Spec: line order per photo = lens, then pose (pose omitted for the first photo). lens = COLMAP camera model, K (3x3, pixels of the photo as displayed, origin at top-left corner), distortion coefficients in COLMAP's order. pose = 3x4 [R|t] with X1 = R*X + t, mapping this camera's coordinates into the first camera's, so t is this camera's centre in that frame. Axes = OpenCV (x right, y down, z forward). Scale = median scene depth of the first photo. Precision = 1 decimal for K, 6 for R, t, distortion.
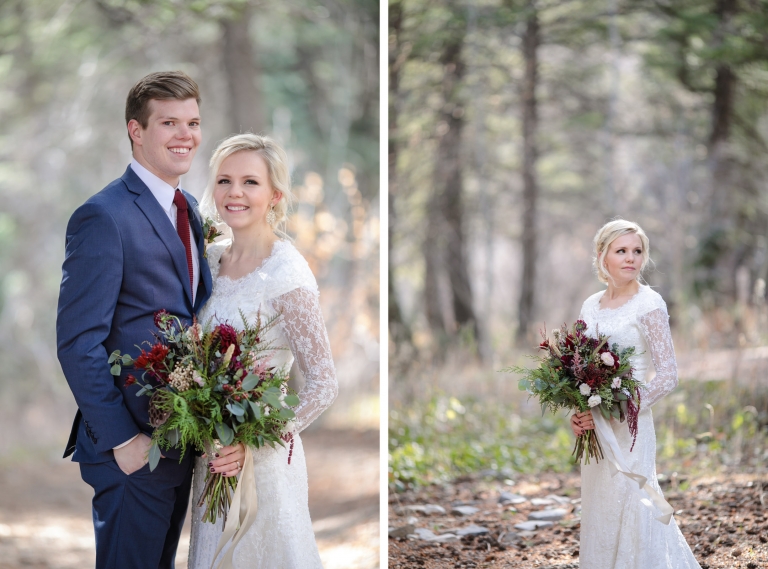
lens RADIAL K [[2369.6, 0, 384.0], [0, 2369.6, 284.5], [0, 0, 1]] dist [0.007839, 0.827098]
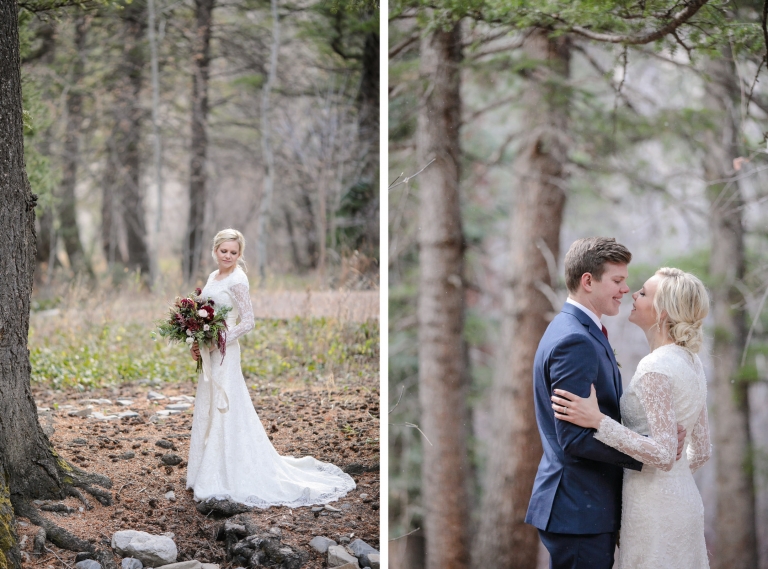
lens RADIAL K [[2369.6, 0, 384.0], [0, 2369.6, 284.5], [0, 0, 1]] dist [0.007839, 0.827098]
pose [[0.990116, 0.033847, 0.136107, -0.009253], [-0.038352, 0.998795, 0.030608, -0.028541], [-0.134907, -0.035526, 0.990221, -0.445261]]
